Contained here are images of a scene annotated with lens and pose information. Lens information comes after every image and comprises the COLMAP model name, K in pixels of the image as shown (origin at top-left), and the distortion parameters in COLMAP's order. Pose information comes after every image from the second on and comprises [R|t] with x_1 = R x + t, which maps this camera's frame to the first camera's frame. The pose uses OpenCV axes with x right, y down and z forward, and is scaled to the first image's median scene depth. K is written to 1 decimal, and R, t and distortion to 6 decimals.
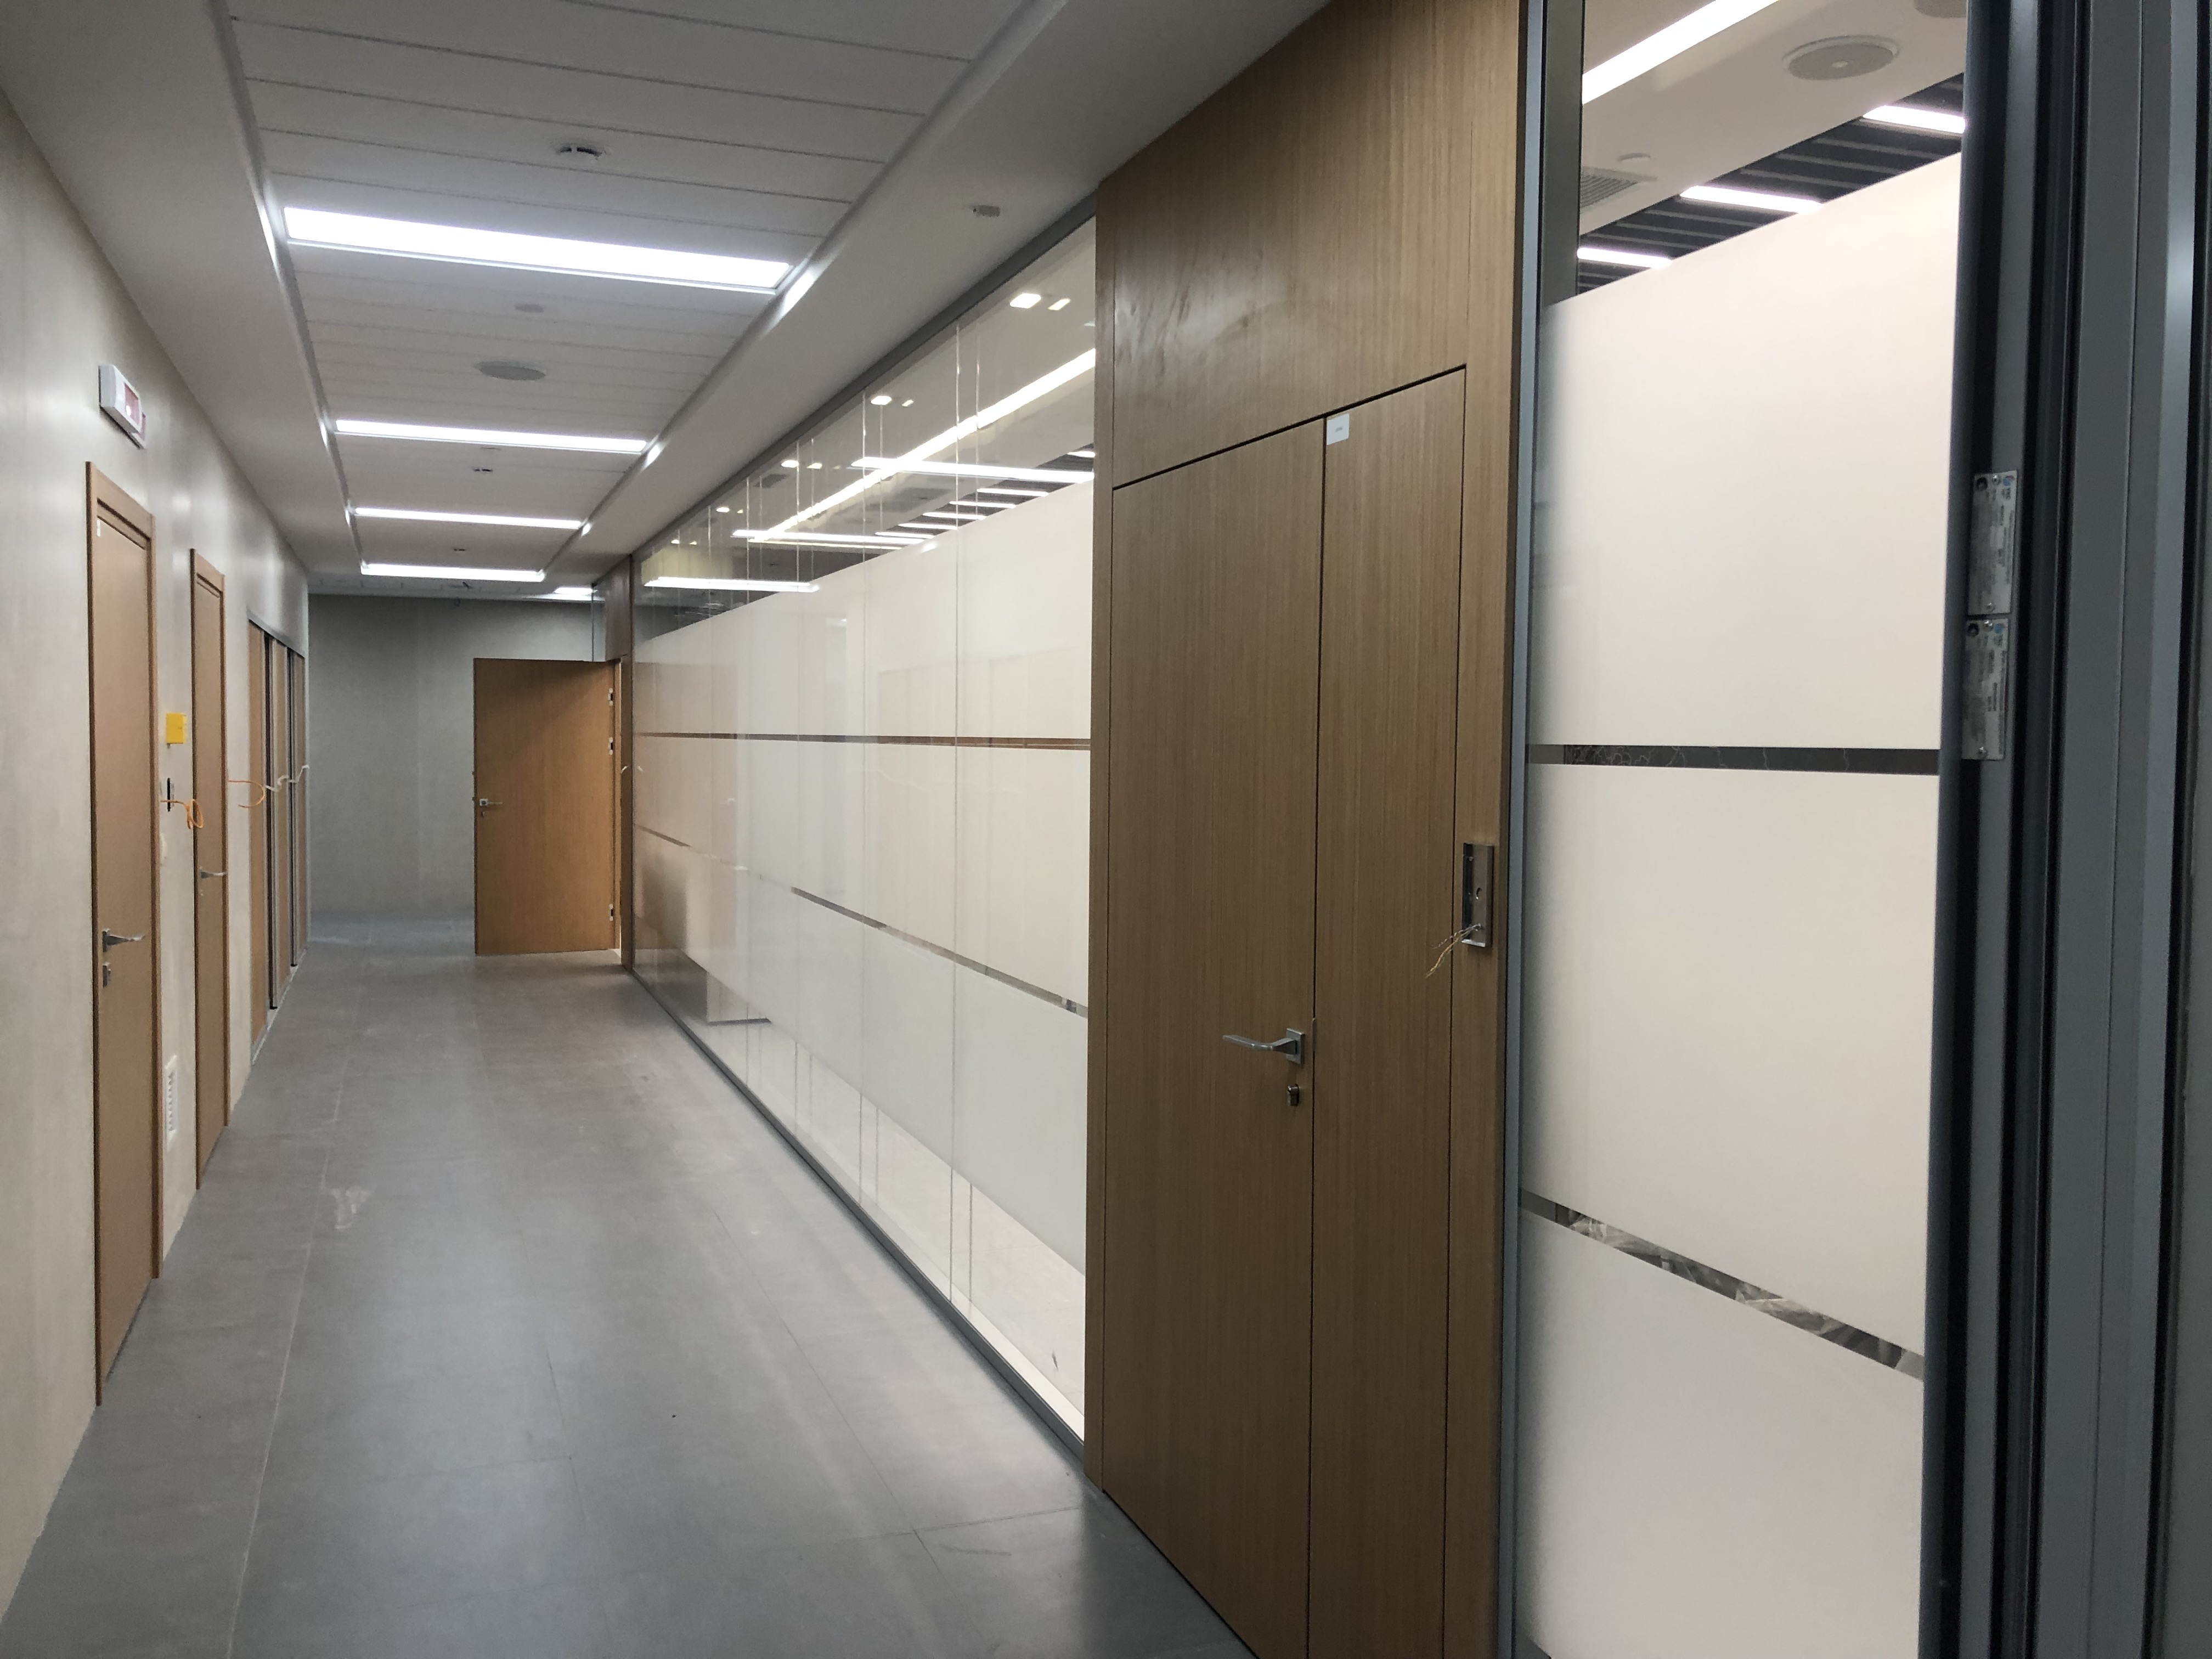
lens RADIAL K [[1854.0, 0, 1089.7], [0, 1854.0, 828.1], [0, 0, 1]] dist [0.022099, 0.002708]
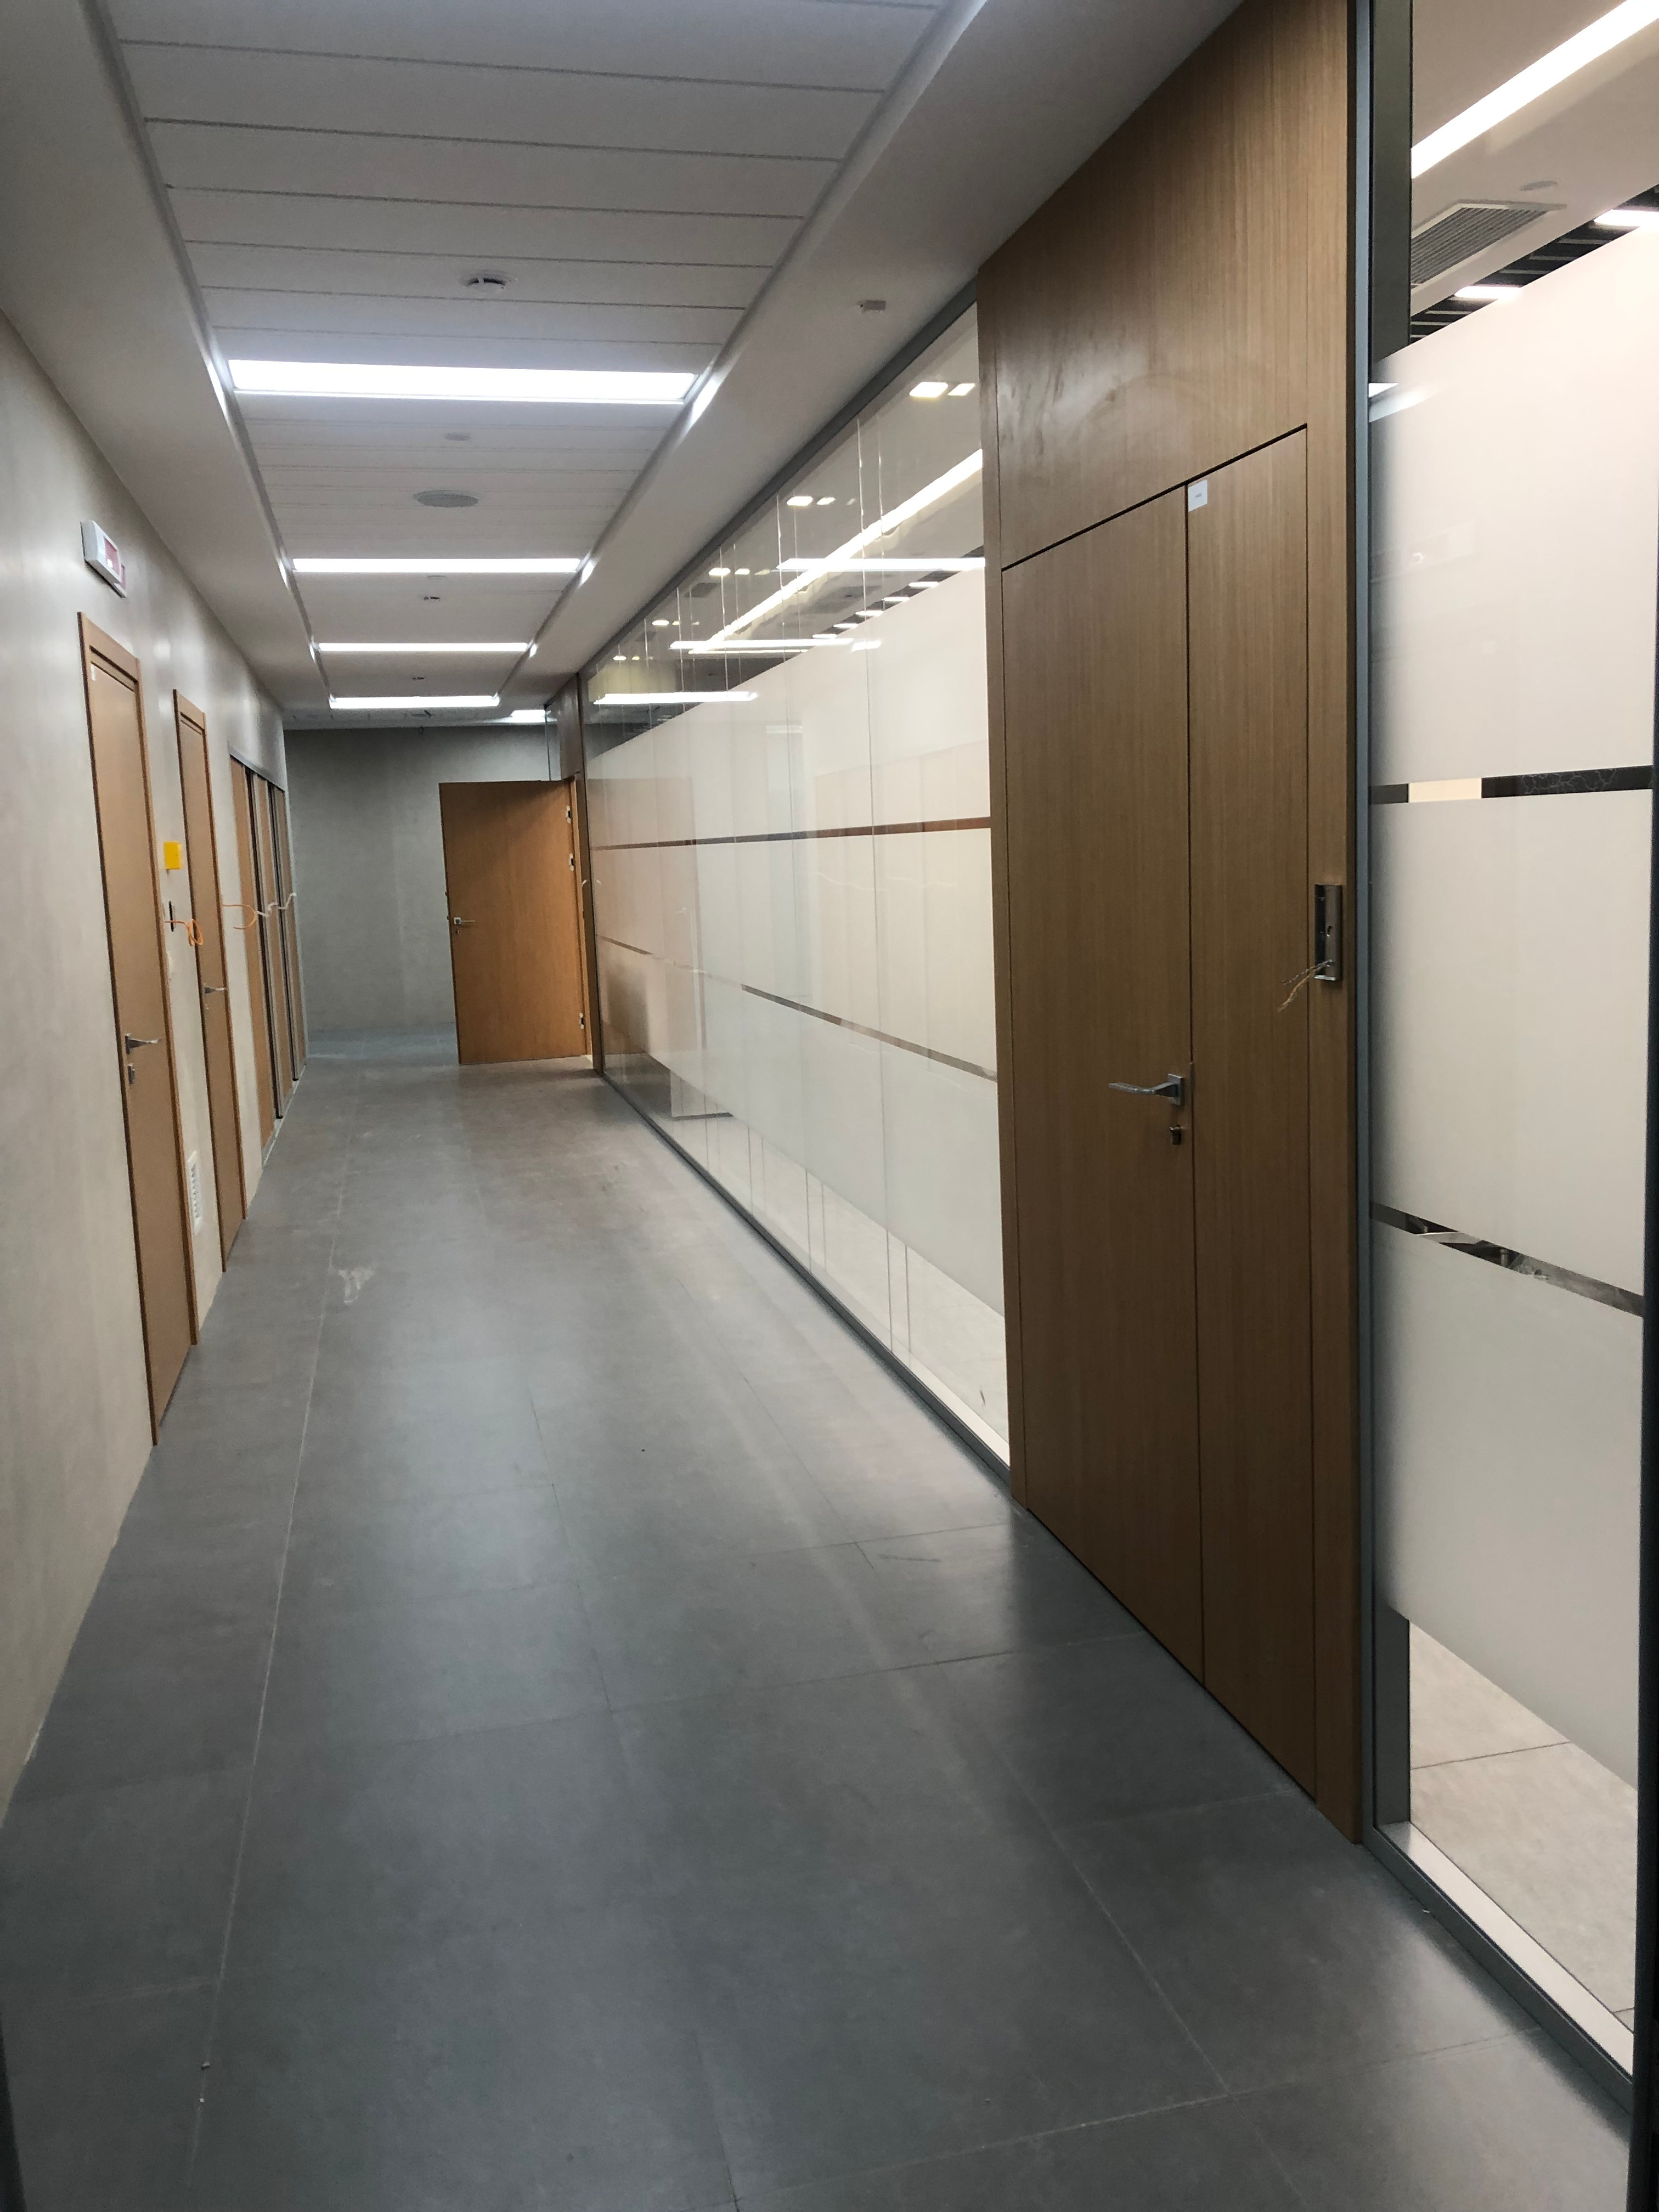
lens RADIAL K [[1854.0, 0, 829.5], [0, 1854.0, 1106.0], [0, 0, 1]] dist [0.022099, 0.002708]
pose [[0.991432, -0.033908, -0.126143, 0.034465], [0.045323, 0.995022, 0.088754, 0.017158], [0.122506, -0.093710, 0.988034, -0.064127]]
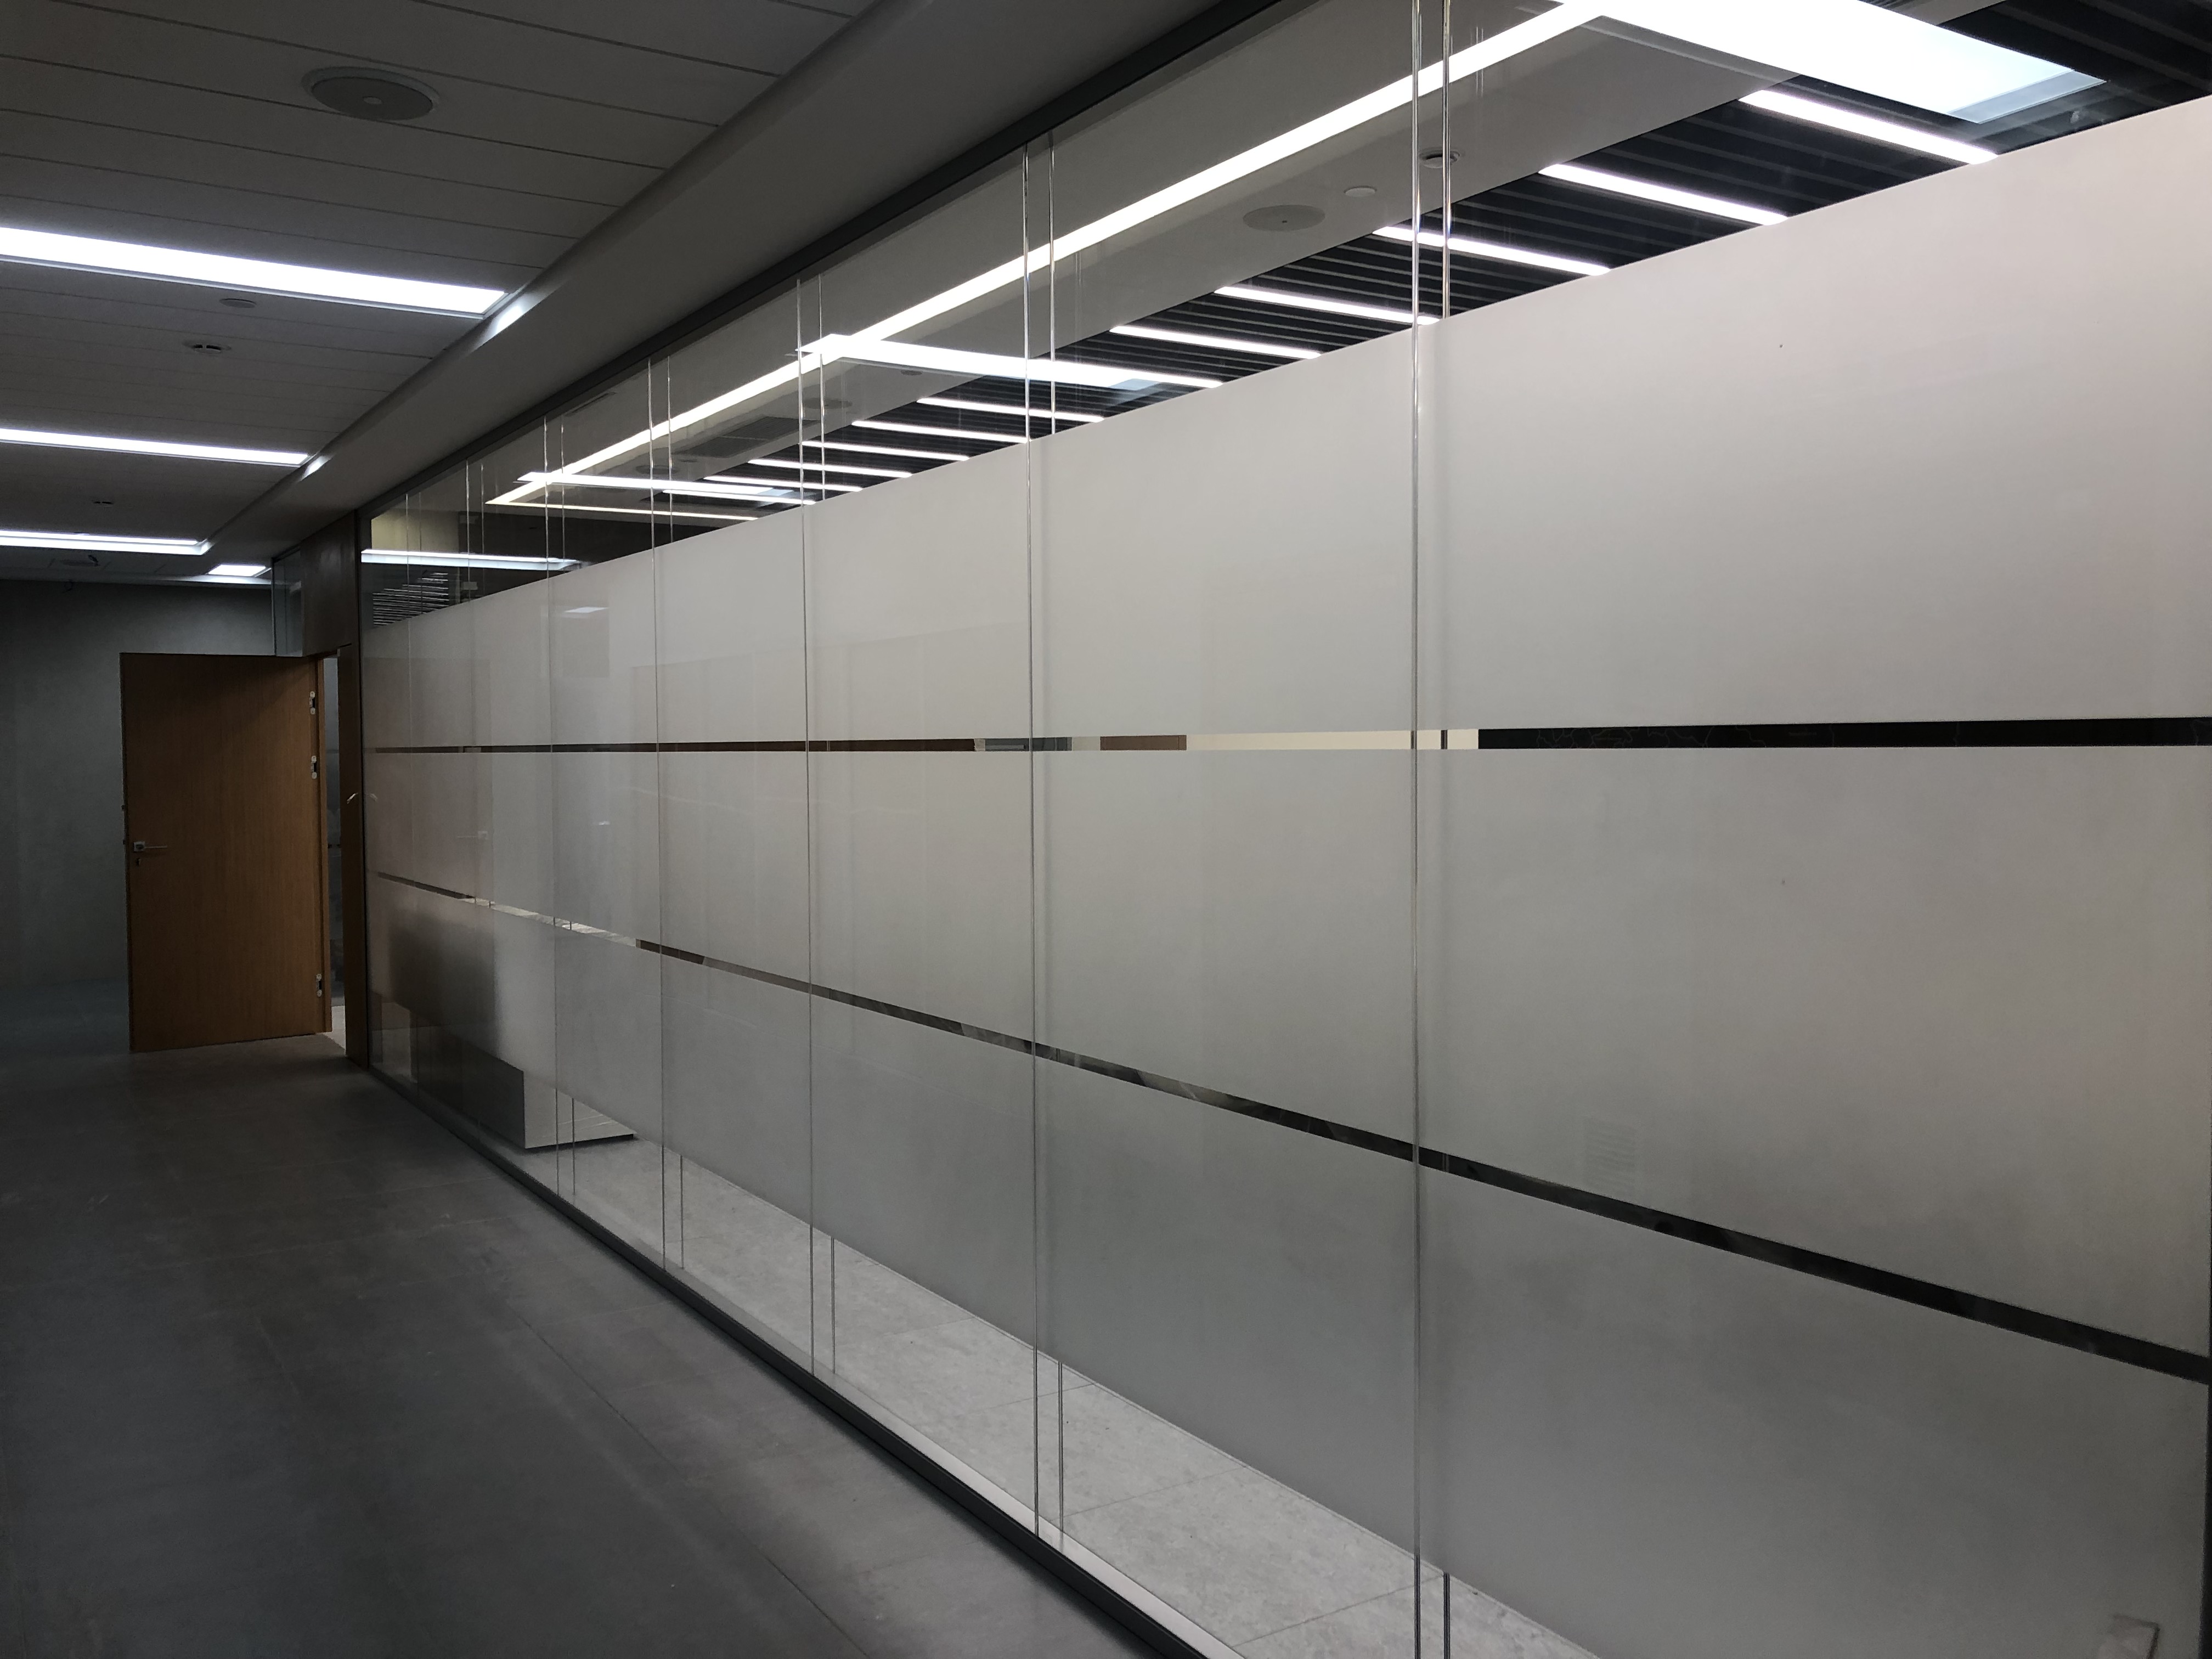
lens RADIAL K [[1794.1, 0, 1106.4], [0, 1794.1, 779.6], [0, 0, 1]] dist [0.012336, 0.003544]
pose [[0.974253, -0.035981, 0.222567, -0.297546], [0.041275, 0.998964, -0.019179, -0.032578], [-0.221646, 0.027872, 0.974729, 0.586783]]
